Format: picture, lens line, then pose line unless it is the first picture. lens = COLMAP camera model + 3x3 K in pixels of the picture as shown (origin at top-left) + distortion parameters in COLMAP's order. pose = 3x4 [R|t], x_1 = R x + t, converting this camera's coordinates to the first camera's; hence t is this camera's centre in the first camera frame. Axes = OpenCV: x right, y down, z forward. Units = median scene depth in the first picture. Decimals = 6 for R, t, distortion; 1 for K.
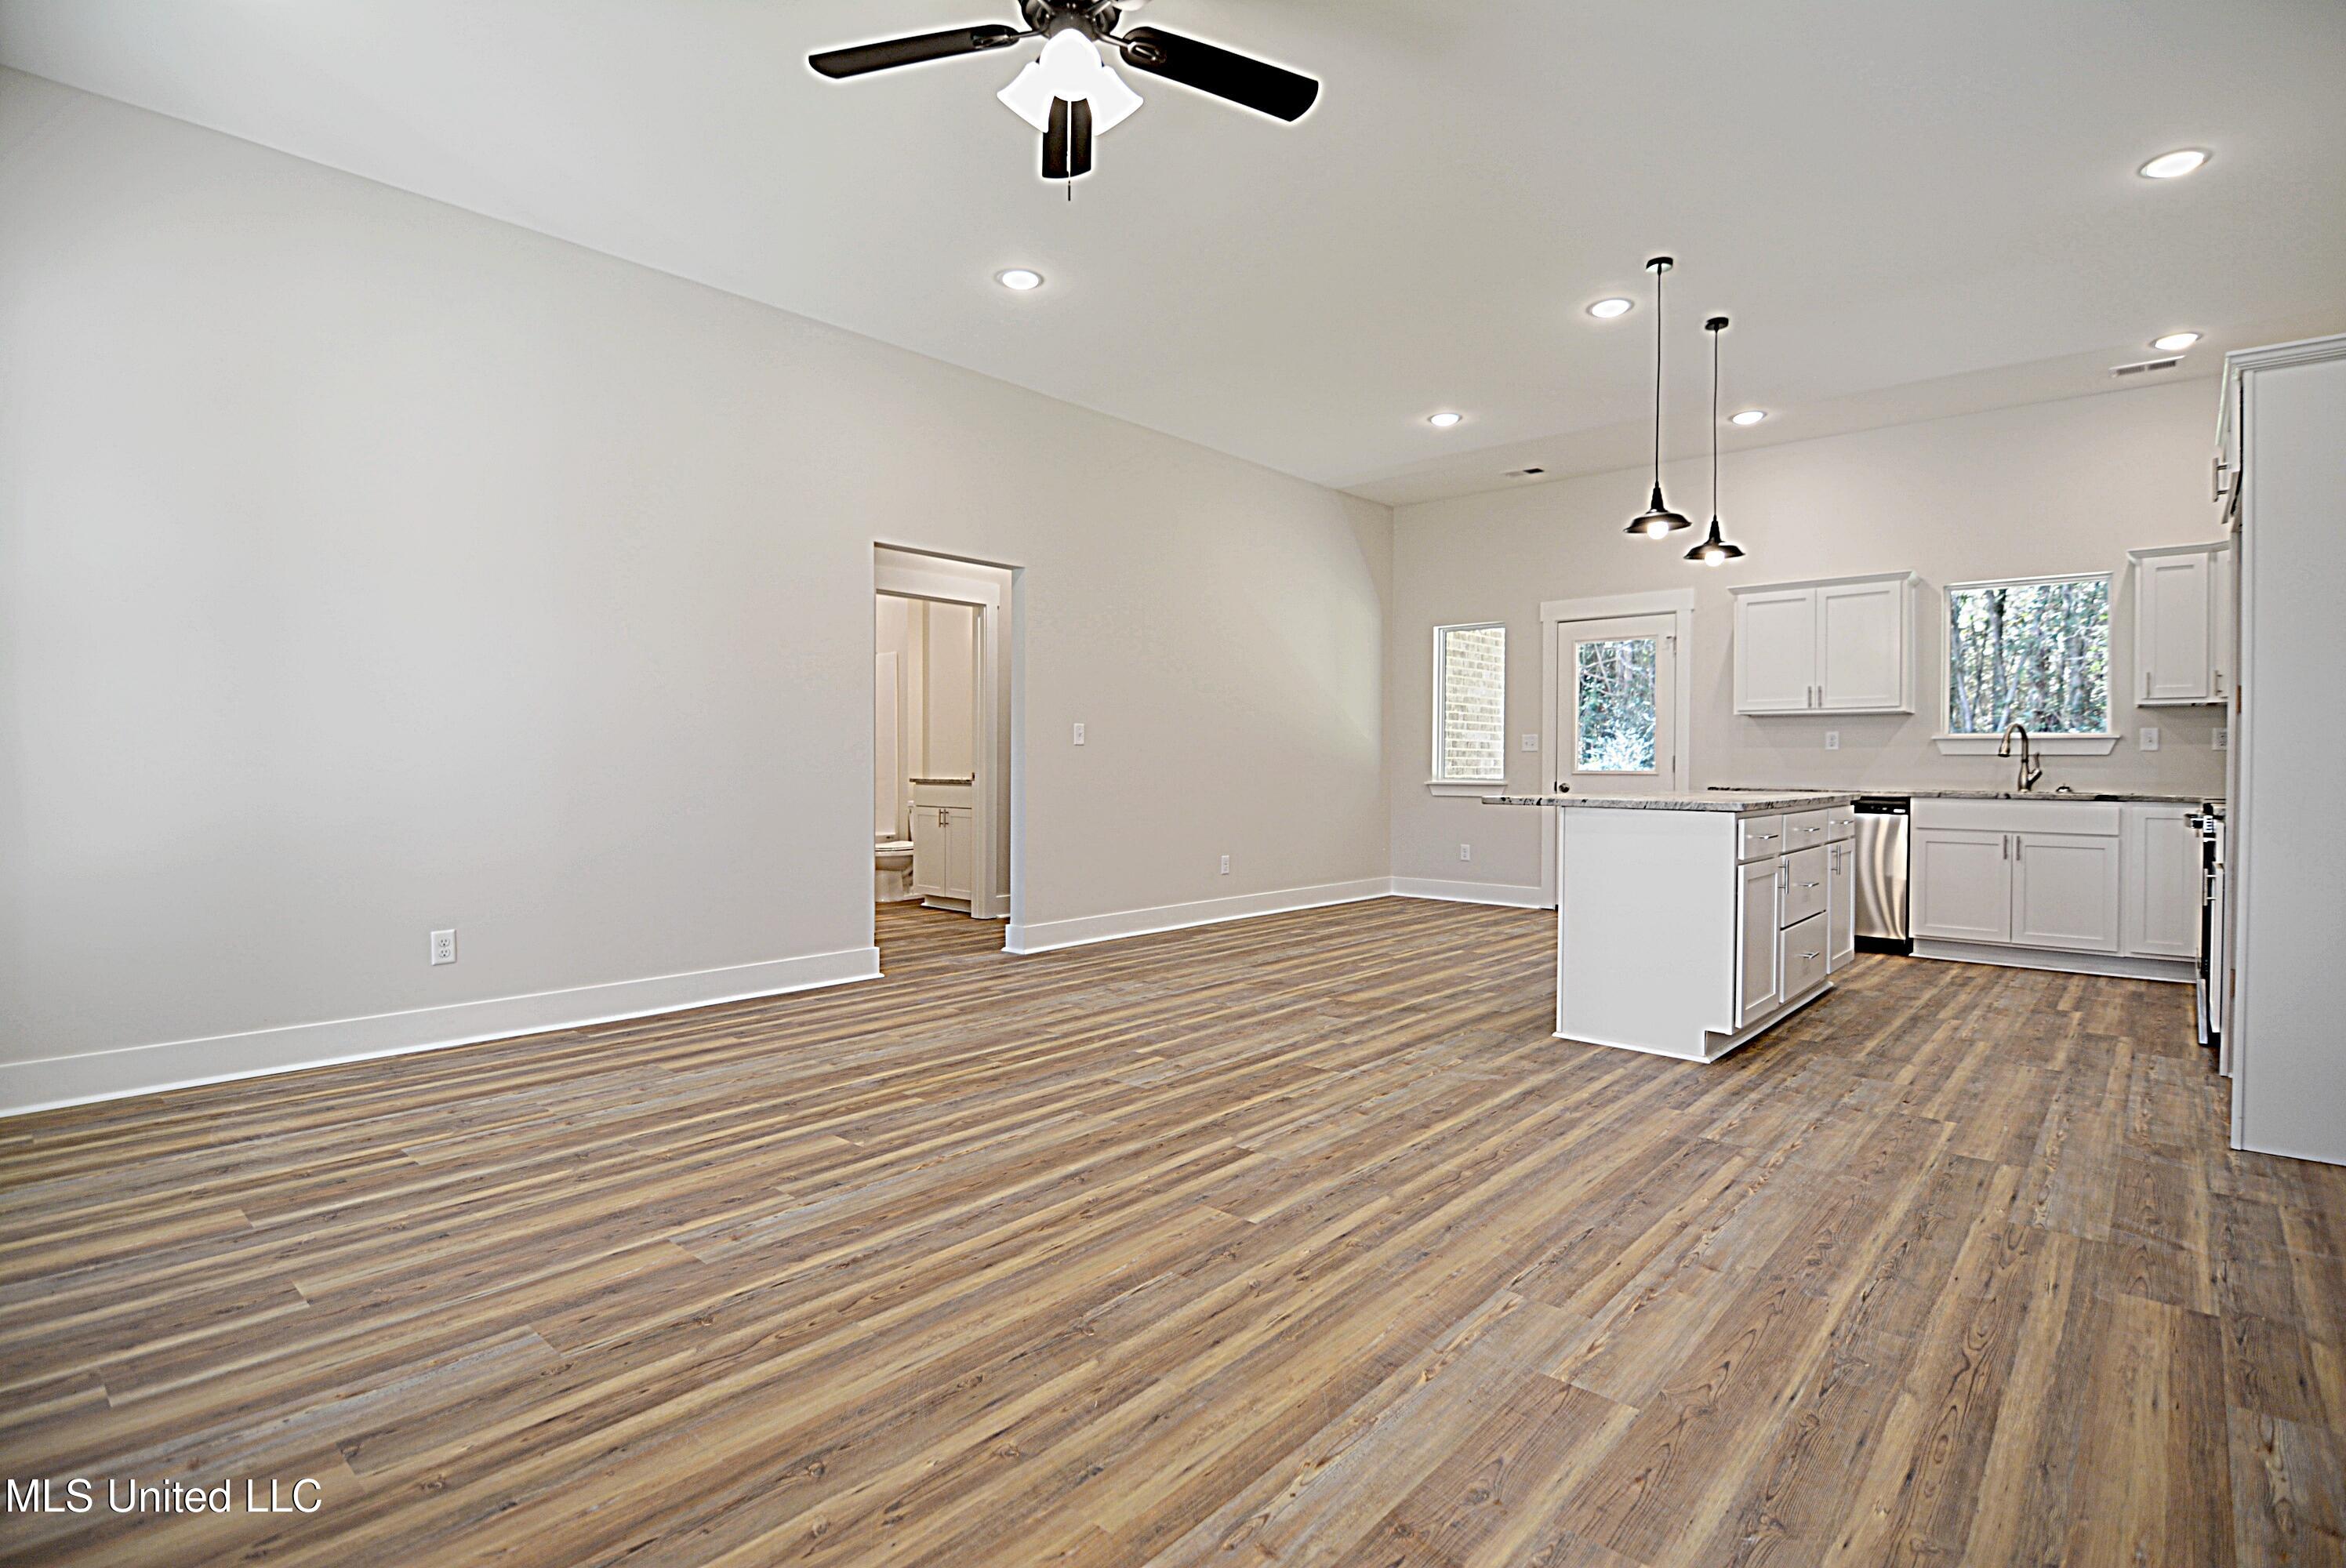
lens RADIAL K [[1207.2, 0, 1182.4], [0, 1207.2, 787.8], [0, 0, 1]] dist [-0.012758, -0.000123]
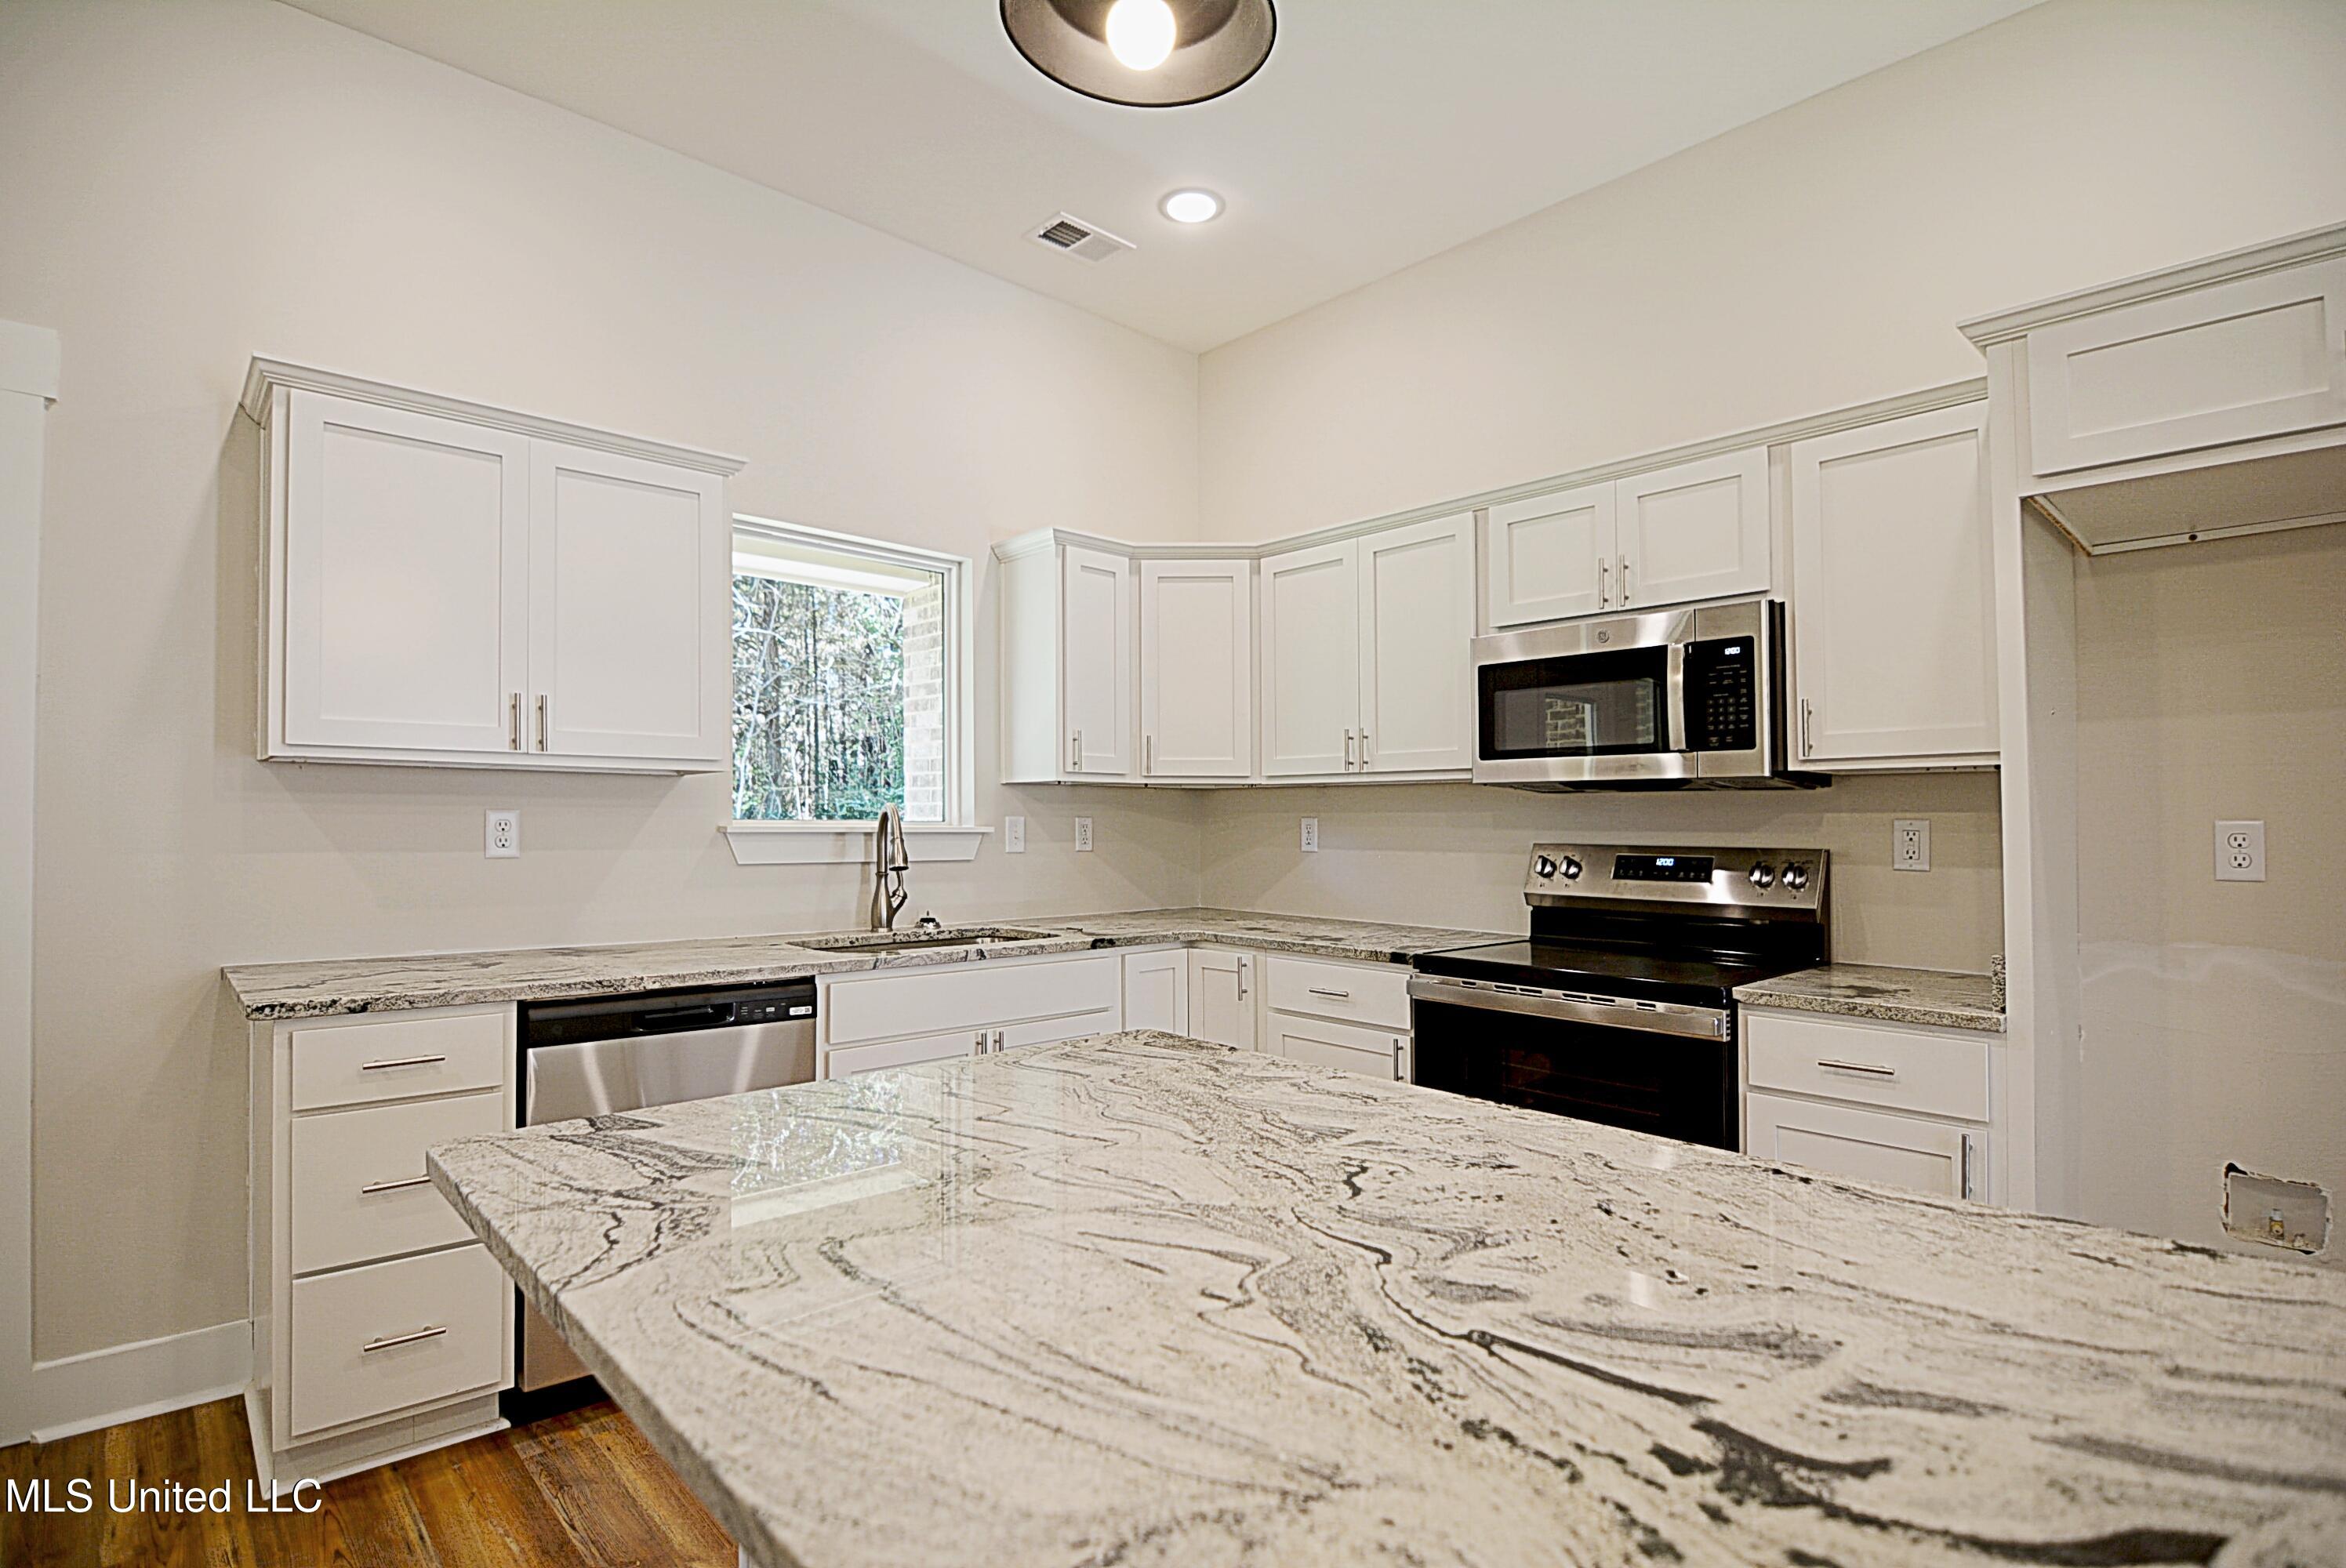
lens RADIAL K [[1146.1, 0, 1173.0], [0, 1146.1, 784.0], [0, 0, 1]] dist [-0.004437, -0.001077]
pose [[0.104813, 0.027334, 0.994116, 0.399363], [0.012437, 0.999508, -0.028793, -0.090134], [-0.994414, 0.015382, 0.104422, 1.579038]]
